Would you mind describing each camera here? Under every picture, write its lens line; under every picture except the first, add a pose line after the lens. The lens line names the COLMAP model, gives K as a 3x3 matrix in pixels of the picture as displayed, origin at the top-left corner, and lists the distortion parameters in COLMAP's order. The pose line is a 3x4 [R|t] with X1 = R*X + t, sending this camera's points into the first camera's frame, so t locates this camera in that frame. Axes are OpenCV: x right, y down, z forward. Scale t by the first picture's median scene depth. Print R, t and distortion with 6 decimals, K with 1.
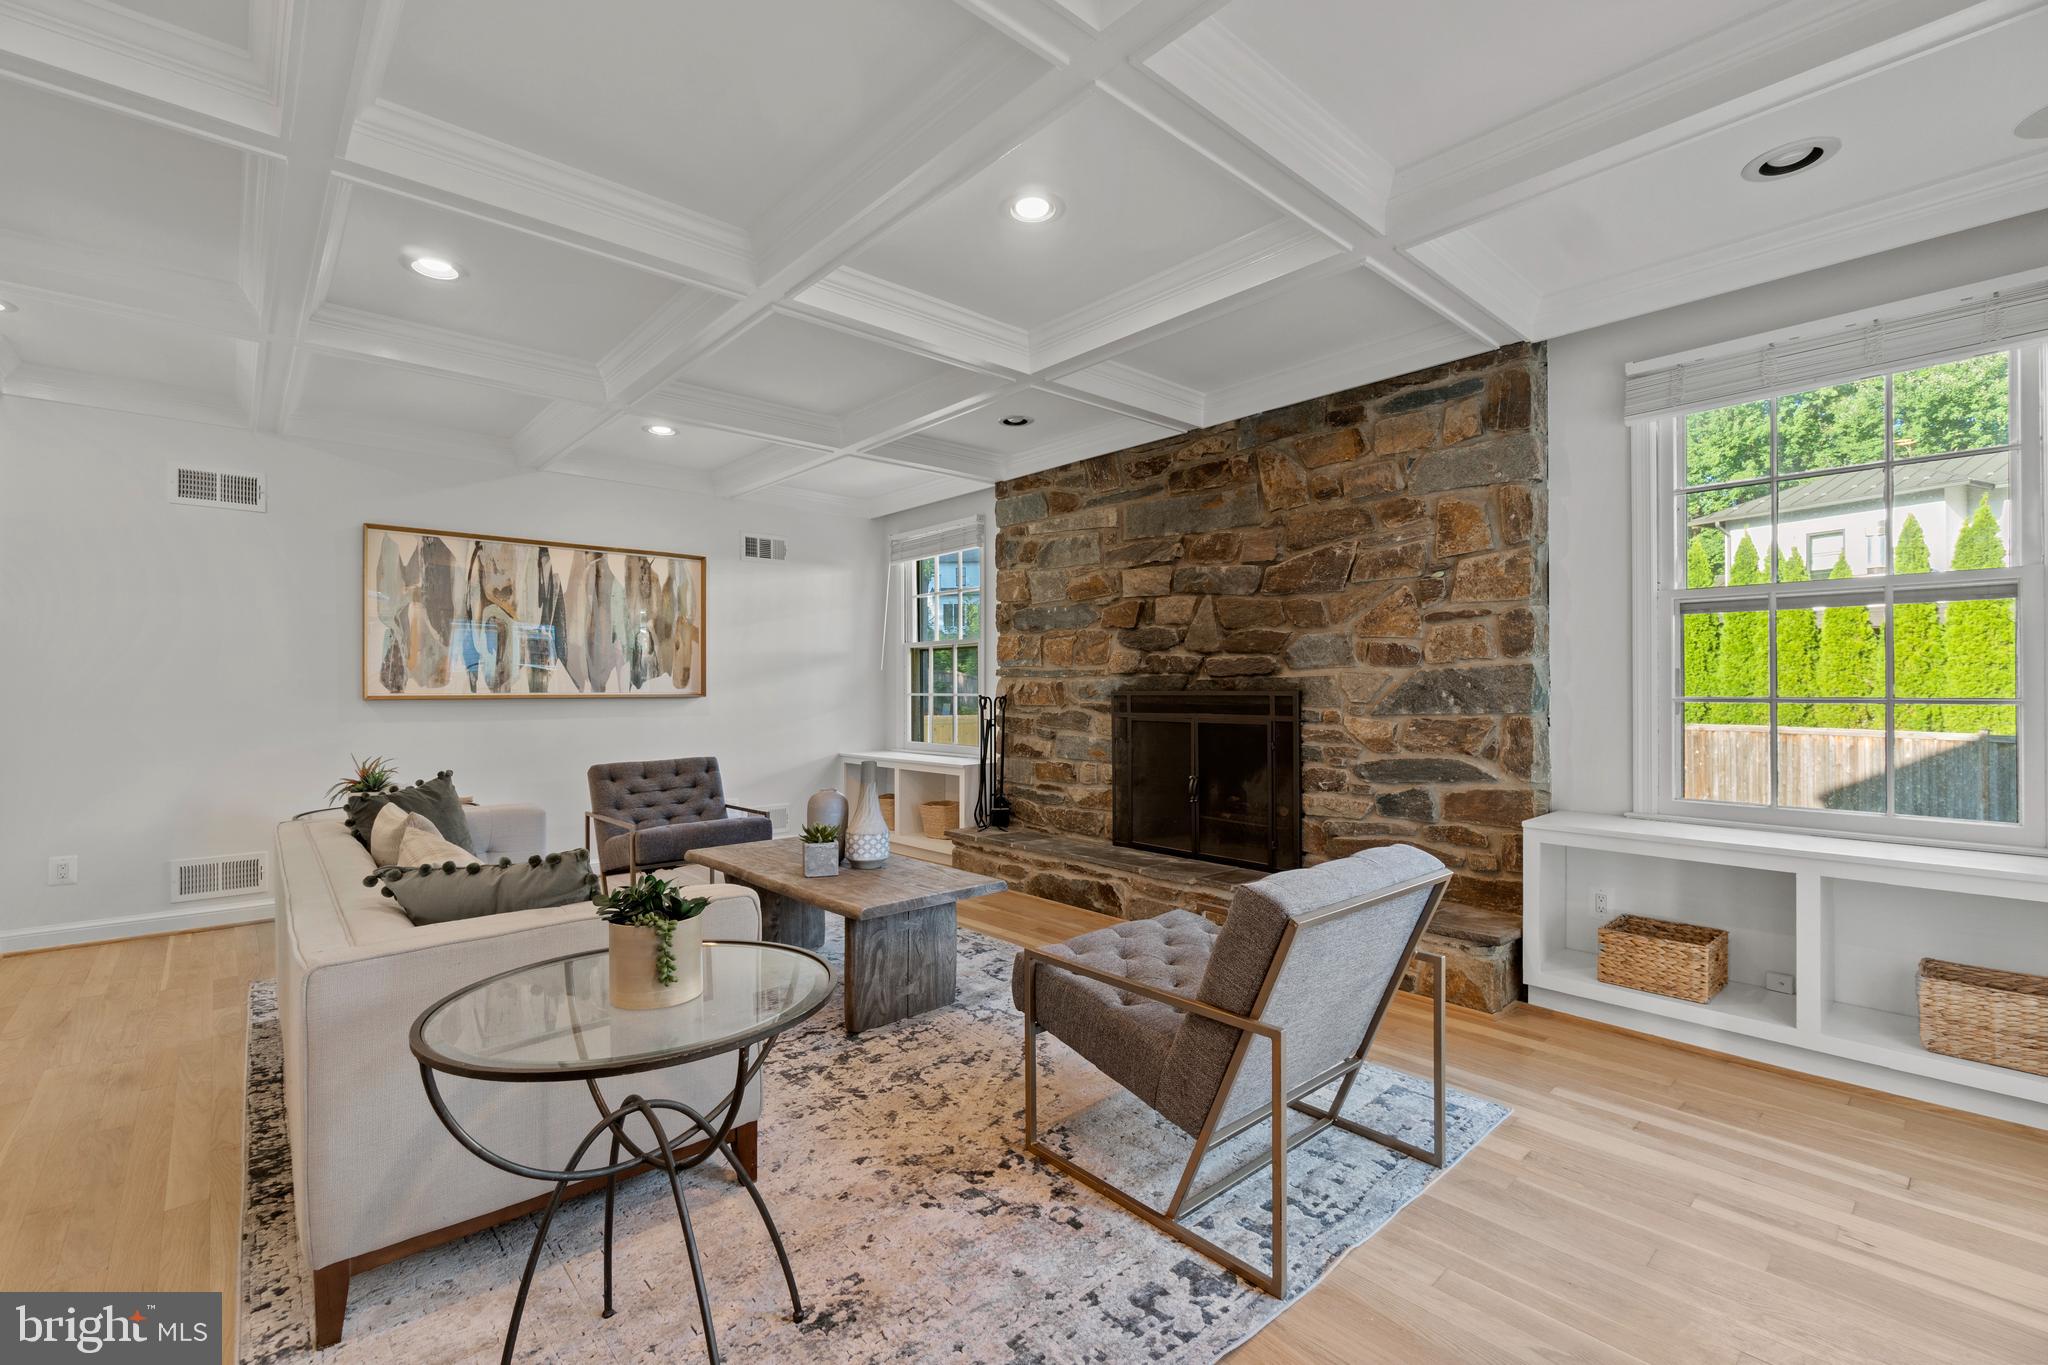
lens RADIAL K [[888.8, 0, 1006.9], [0, 888.8, 686.0], [0, 0, 1]] dist [-0.006193, 0.001194]
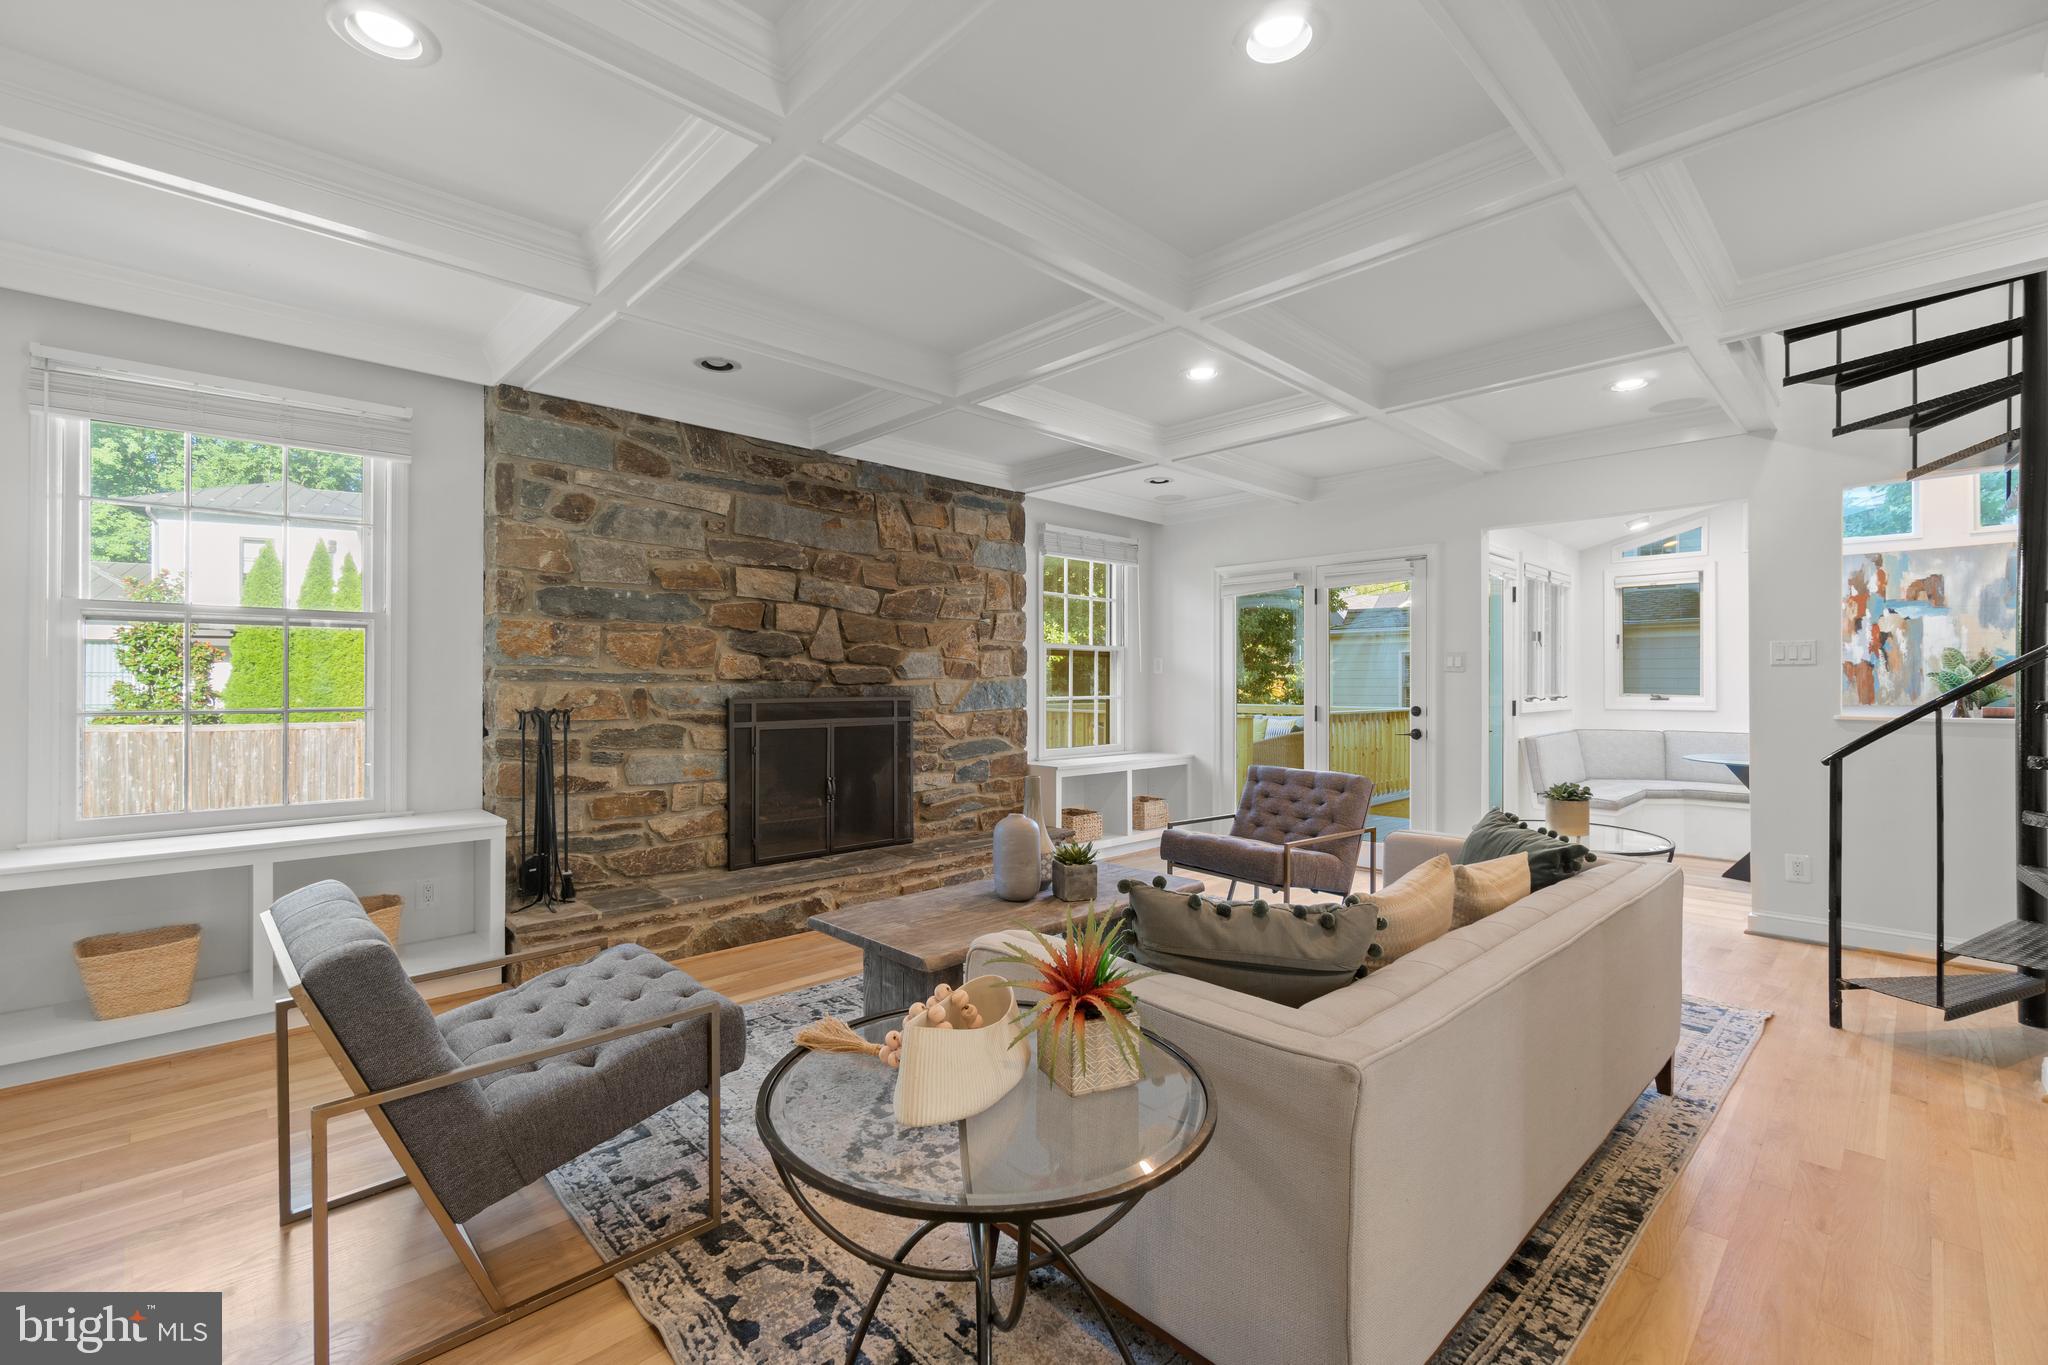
lens RADIAL K [[888.8, 0, 998.1], [0, 888.8, 682.8], [0, 0, 1]] dist [-0.006193, 0.001194]
pose [[-0.035650, 0.002267, 0.999362, -0.827223], [-0.003113, 0.999992, -0.002379, -0.010012], [-0.999359, -0.003196, -0.035642, 0.801086]]
